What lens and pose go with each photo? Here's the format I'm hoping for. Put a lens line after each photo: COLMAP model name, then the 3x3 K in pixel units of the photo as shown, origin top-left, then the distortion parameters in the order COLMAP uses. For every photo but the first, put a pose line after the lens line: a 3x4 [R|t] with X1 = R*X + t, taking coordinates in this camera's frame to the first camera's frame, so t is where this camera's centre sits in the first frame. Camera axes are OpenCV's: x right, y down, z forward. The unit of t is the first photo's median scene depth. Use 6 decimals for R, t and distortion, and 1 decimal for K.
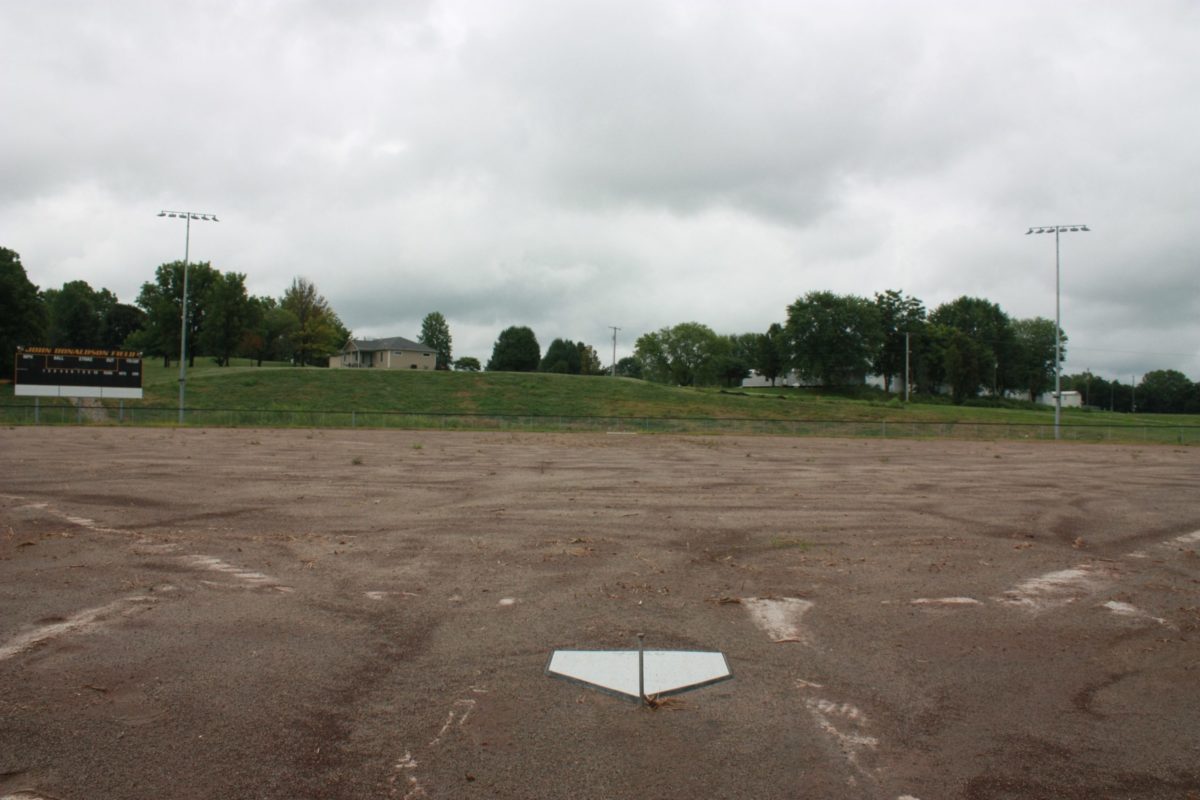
lens RADIAL K [[1243.0, 0, 599.8], [0, 1243.0, 400.1], [0, 0, 1]] dist [-0.031409, 0.000000]
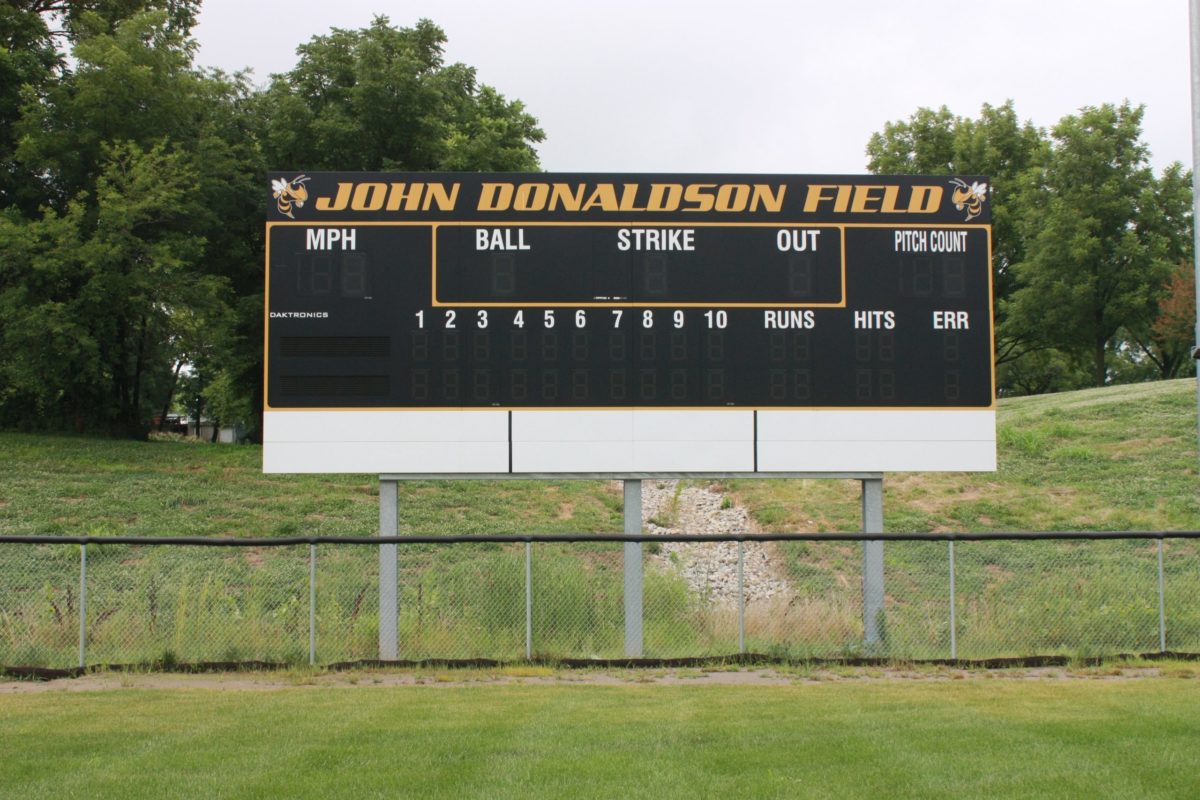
lens RADIAL K [[1607.0, 0, 599.8], [0, 1607.0, 400.1], [0, 0, 1]] dist [0.006315, 0.000000]
pose [[0.893513, -0.057505, -0.445340, -0.326960], [0.028167, 0.996991, -0.072224, 0.002980], [0.448153, 0.051989, 0.892444, 0.802483]]
